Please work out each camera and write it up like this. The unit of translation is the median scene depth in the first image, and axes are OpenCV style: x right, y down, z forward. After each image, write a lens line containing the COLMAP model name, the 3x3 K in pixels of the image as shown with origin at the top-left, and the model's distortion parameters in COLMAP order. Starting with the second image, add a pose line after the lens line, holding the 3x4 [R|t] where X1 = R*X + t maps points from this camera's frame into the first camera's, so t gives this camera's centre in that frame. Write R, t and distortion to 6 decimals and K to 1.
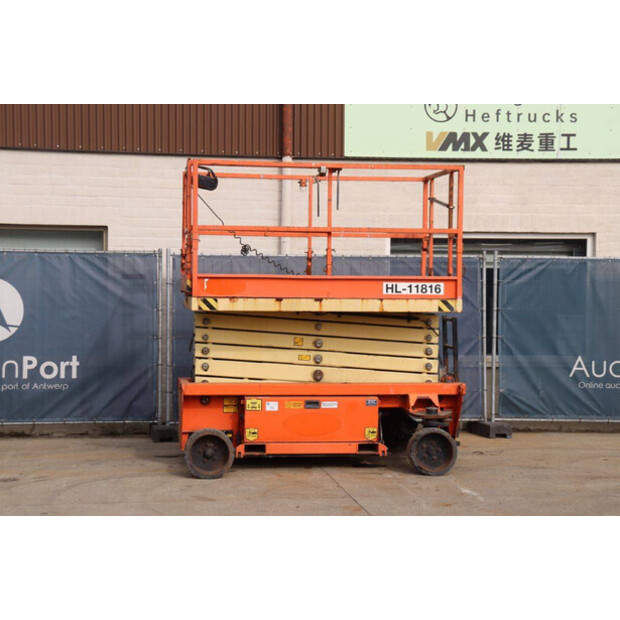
lens RADIAL K [[1252.8, 0, 310.0], [0, 1252.8, 310.0], [0, 0, 1]] dist [0.300649, 0.305012]
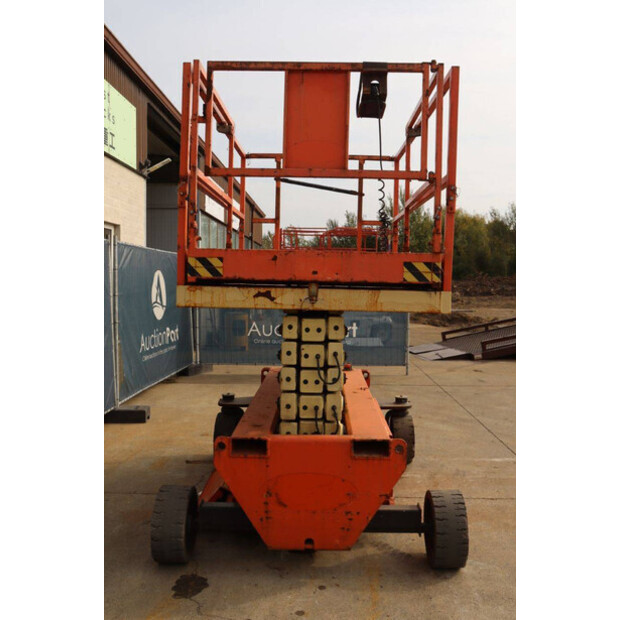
lens RADIAL K [[609.7, 0, 310.0], [0, 609.7, 310.0], [0, 0, 1]] dist [-0.064923, 0.011567]
pose [[0.161854, -0.056082, 0.985220, -0.375499], [0.006746, 0.998423, 0.055725, -0.017364], [-0.986792, -0.002373, 0.161978, 0.967333]]
